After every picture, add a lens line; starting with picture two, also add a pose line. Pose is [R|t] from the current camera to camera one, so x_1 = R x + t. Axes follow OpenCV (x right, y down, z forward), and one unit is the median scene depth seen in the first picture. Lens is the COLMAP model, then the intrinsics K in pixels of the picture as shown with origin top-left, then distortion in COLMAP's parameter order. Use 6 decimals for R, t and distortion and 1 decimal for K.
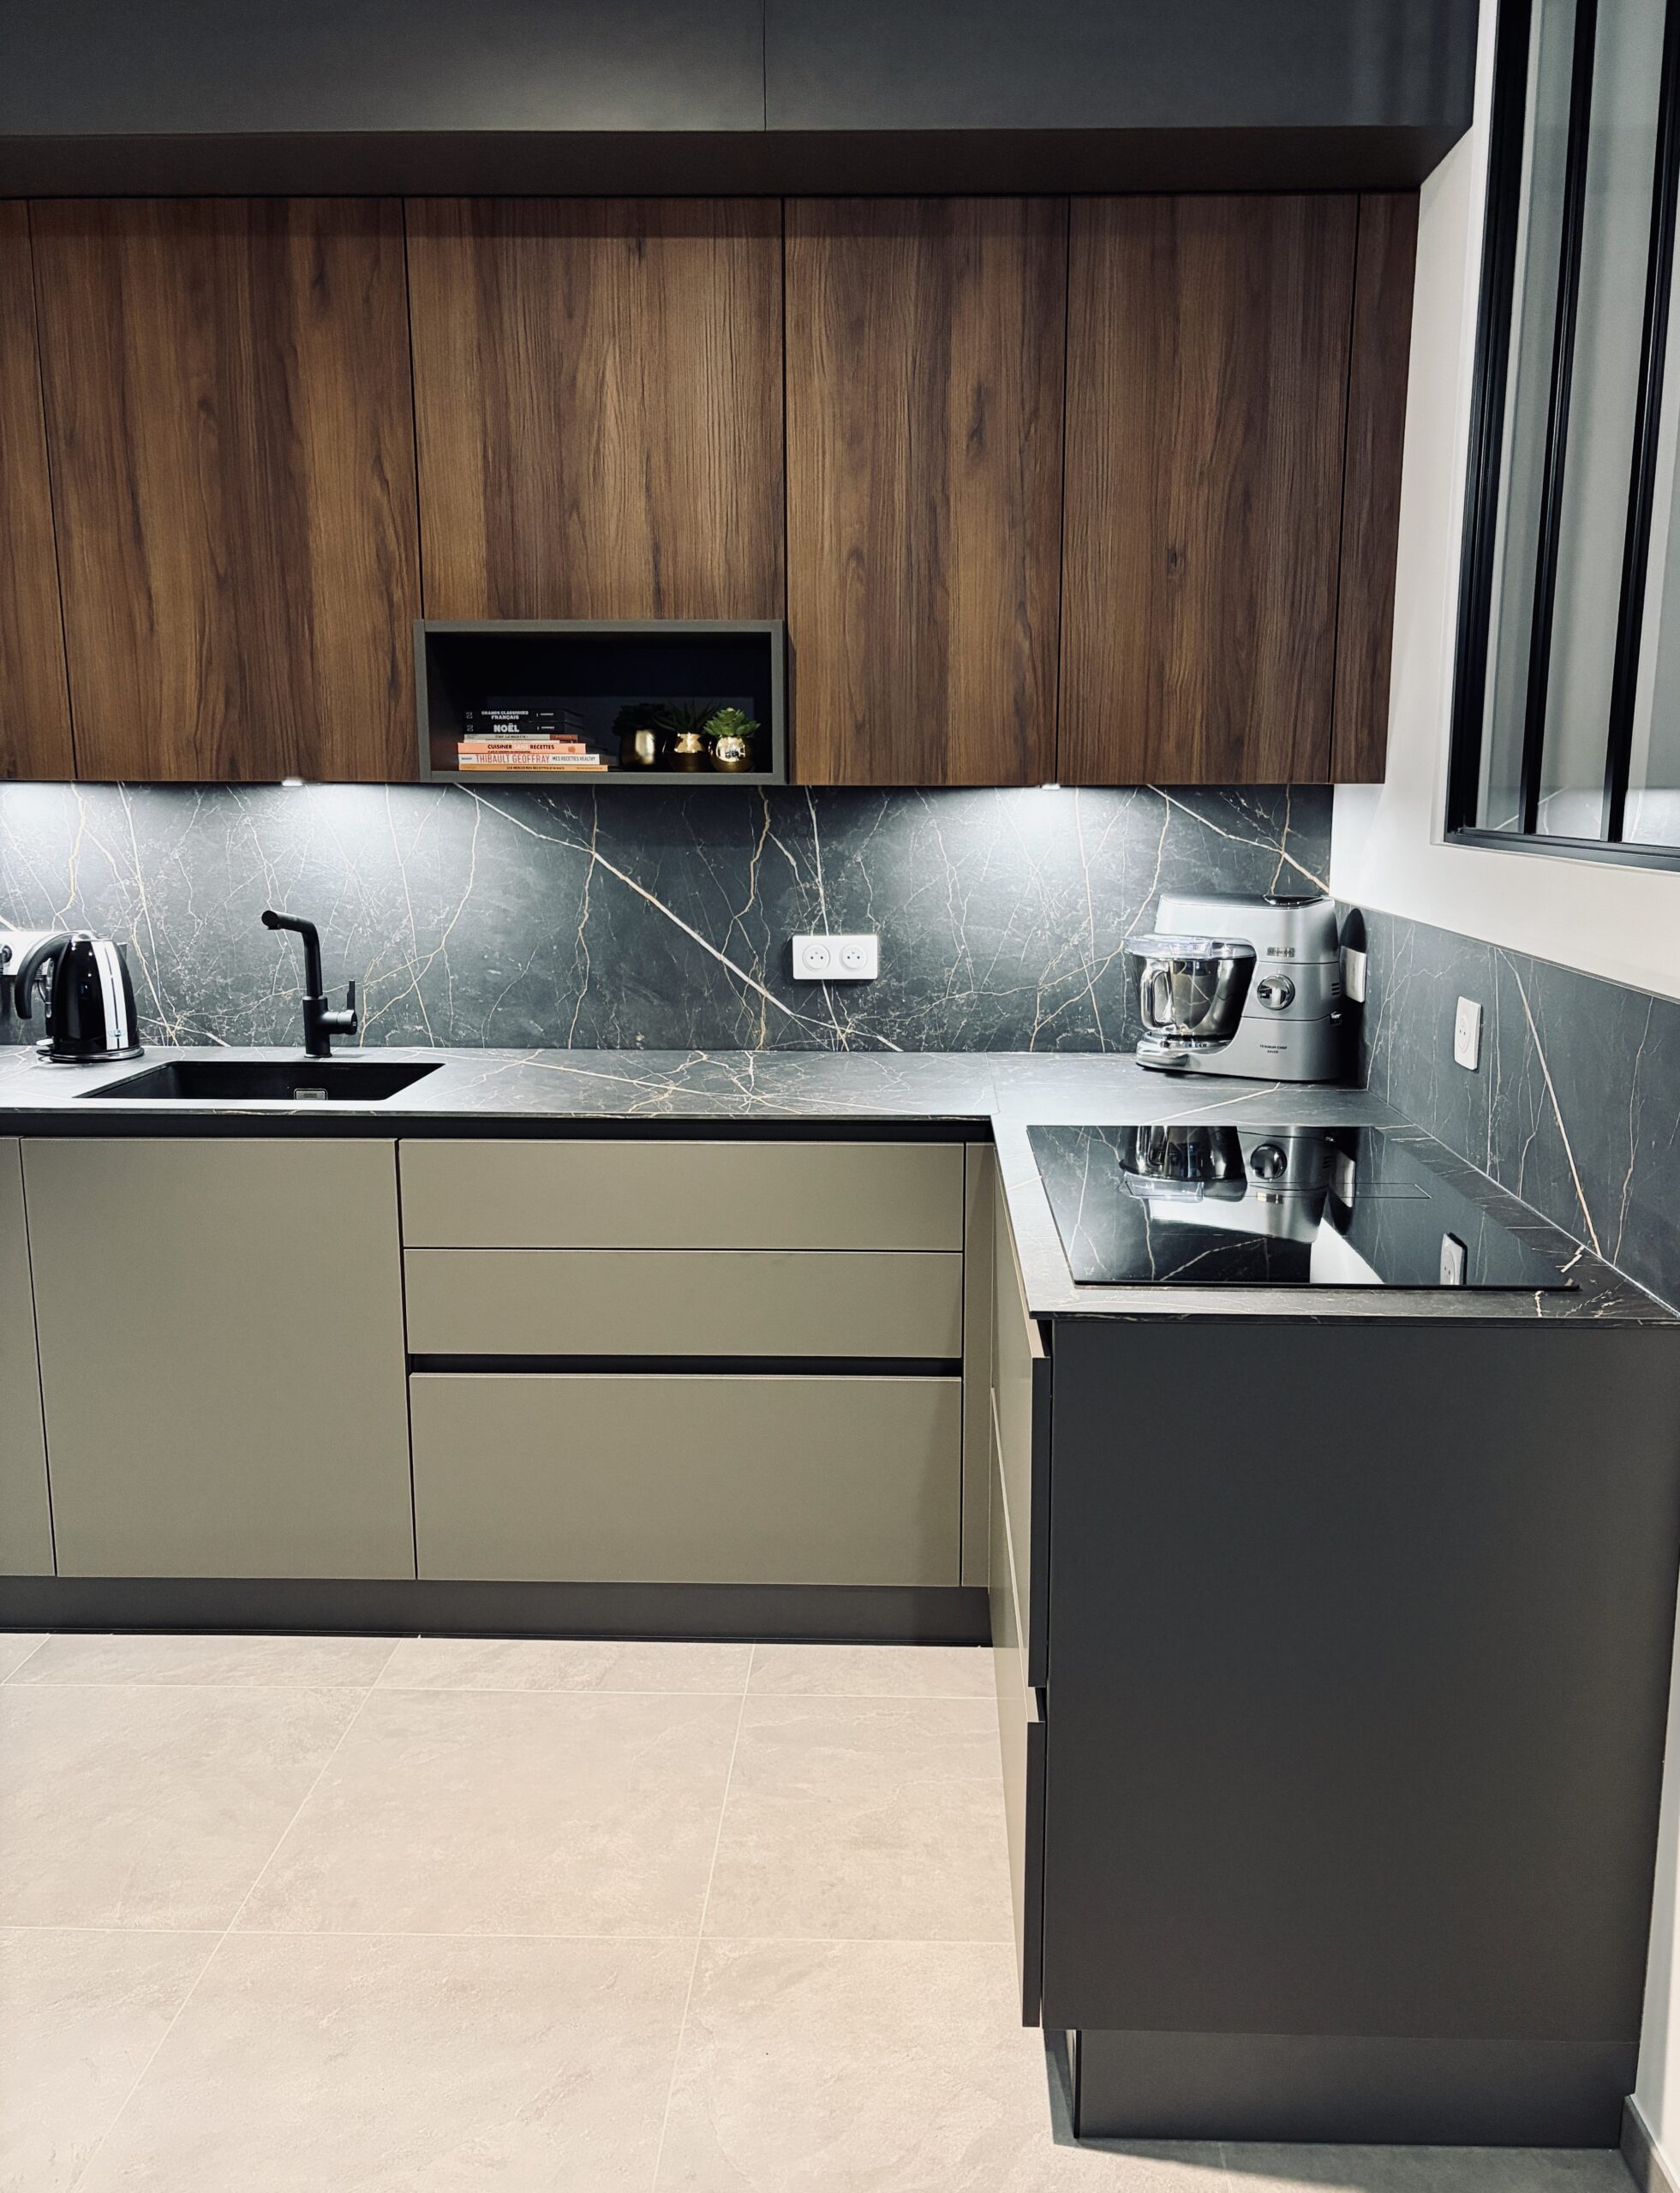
lens RADIAL K [[1742.6, 0, 840.0], [0, 1742.6, 1096.5], [0, 0, 1]] dist [0.002392, 0.004417]
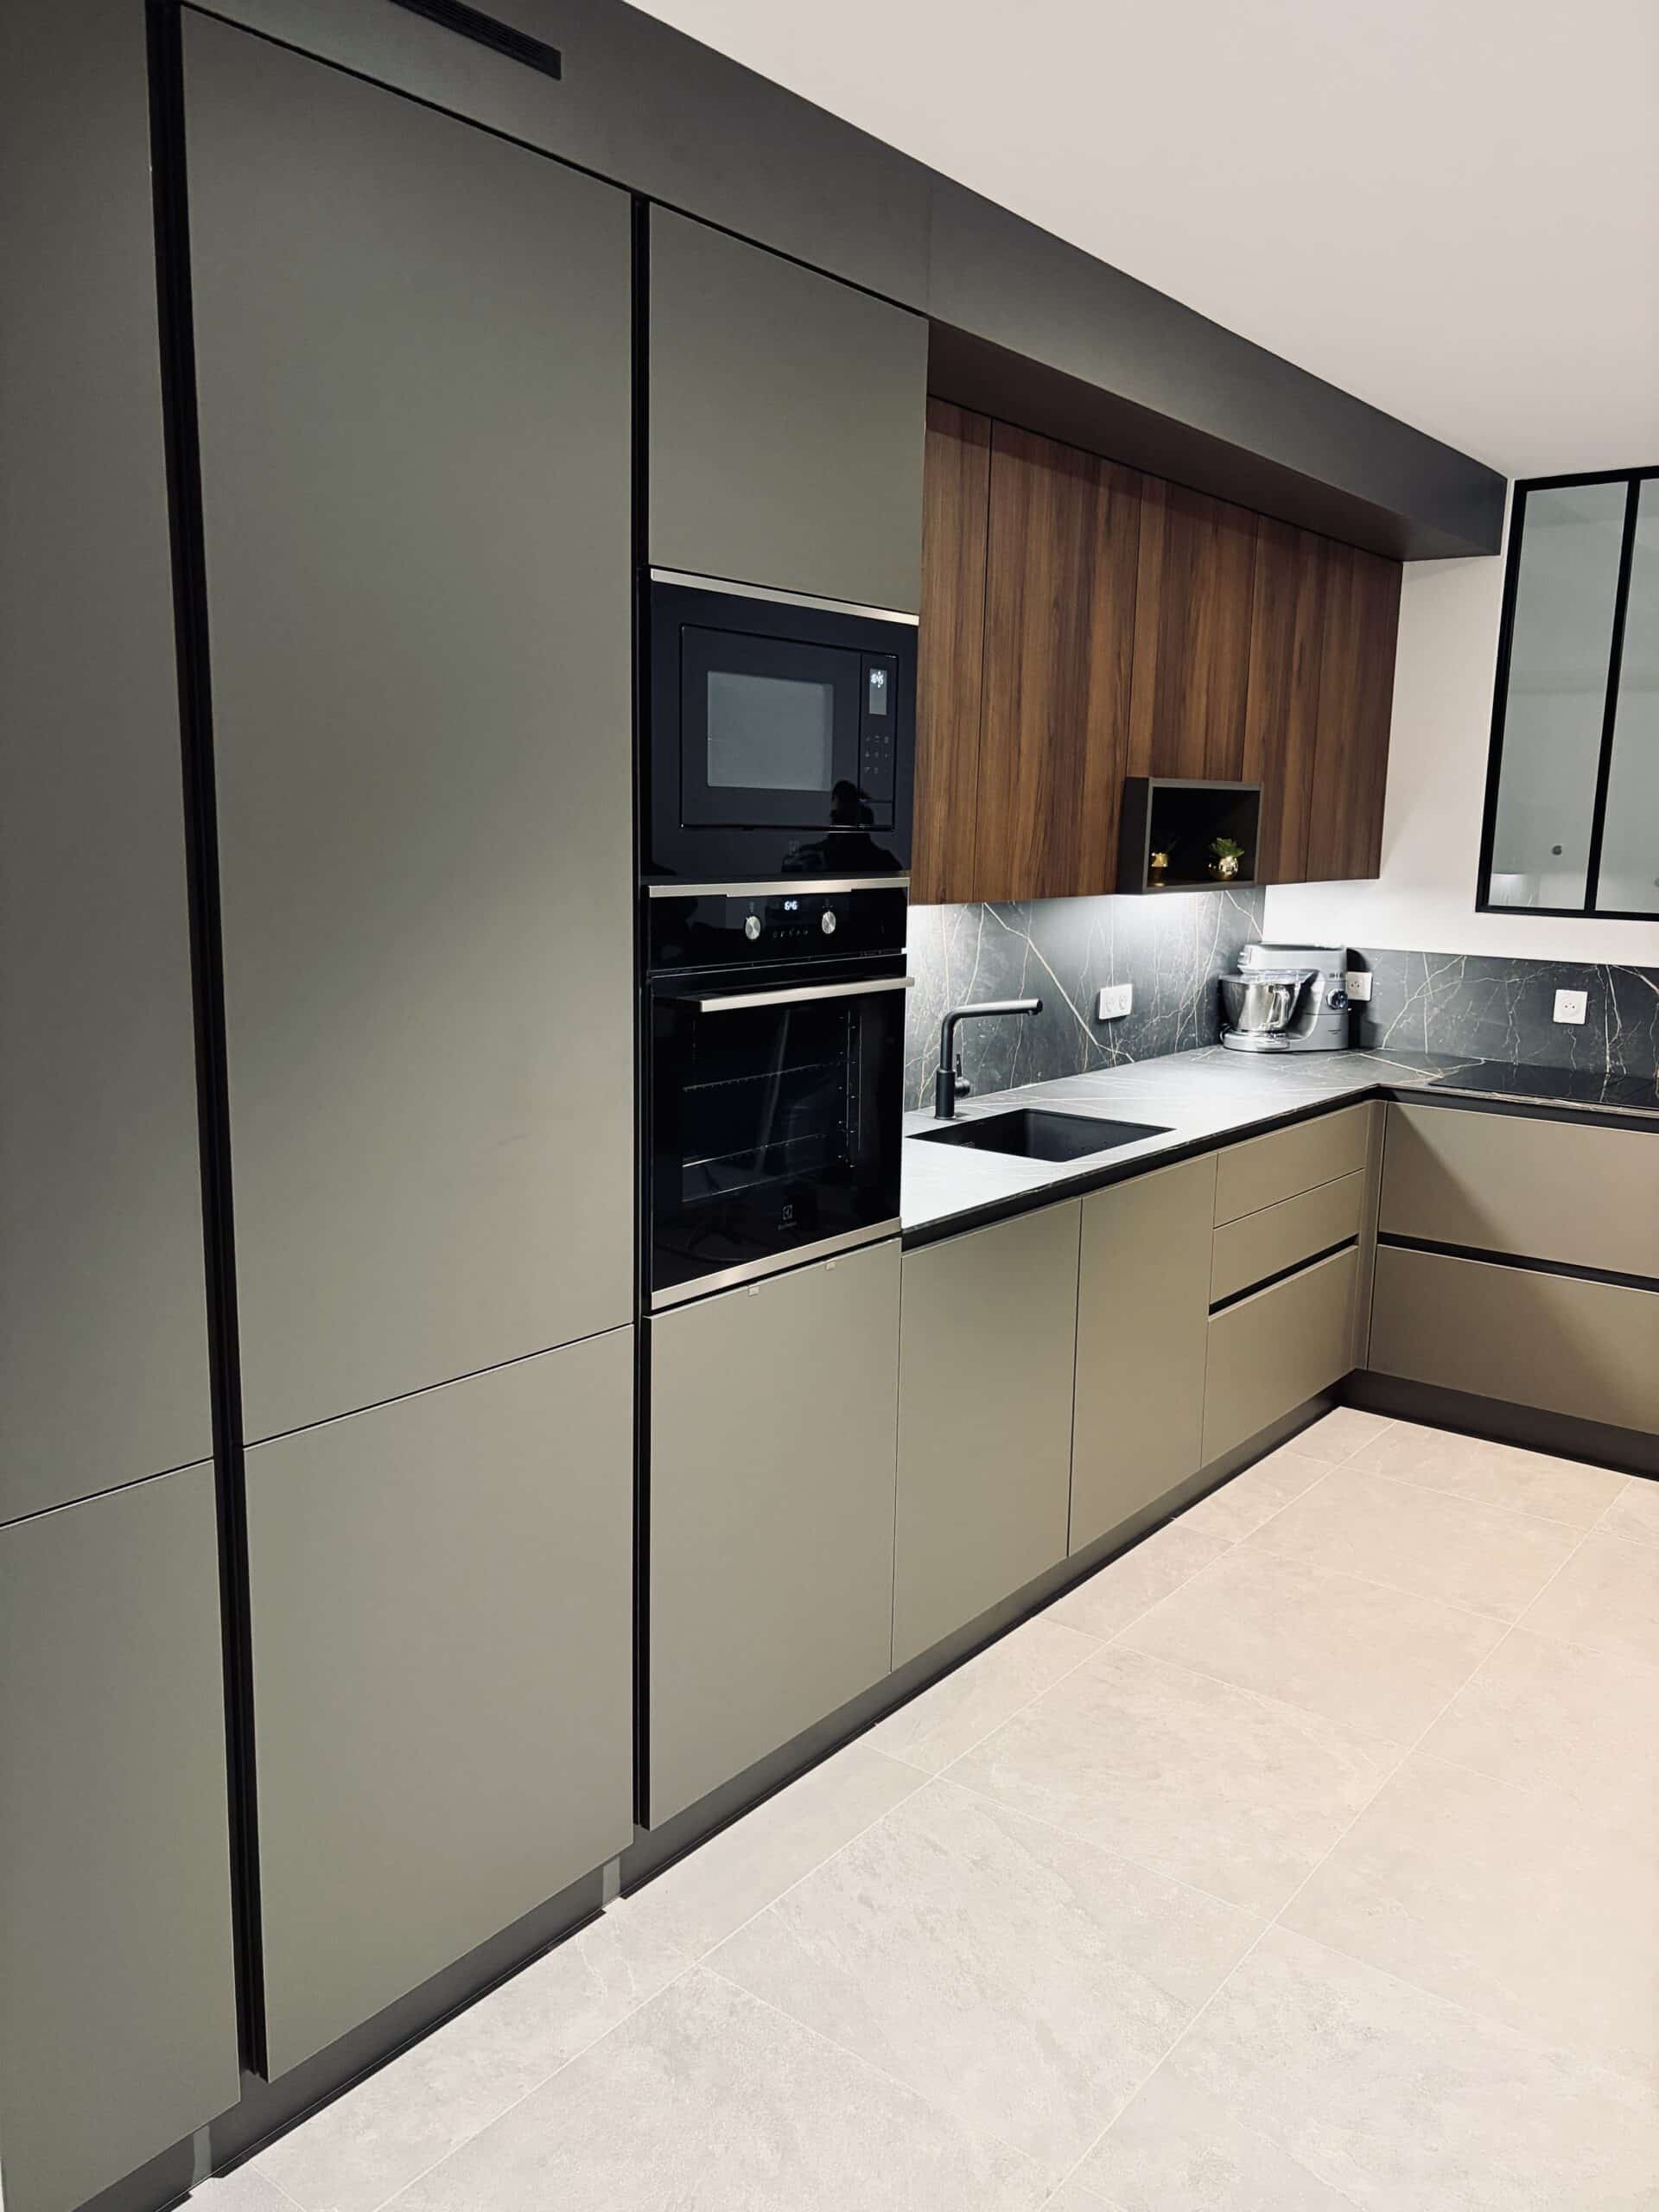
lens RADIAL K [[1703.2, 0, 829.5], [0, 1703.2, 1106.0], [0, 0, 1]] dist [0.004913, -0.000564]
pose [[0.591017, -0.132700, 0.795669, -1.459492], [0.128382, 0.989277, 0.069629, -0.141355], [-0.796378, 0.060998, 0.601716, 0.404186]]
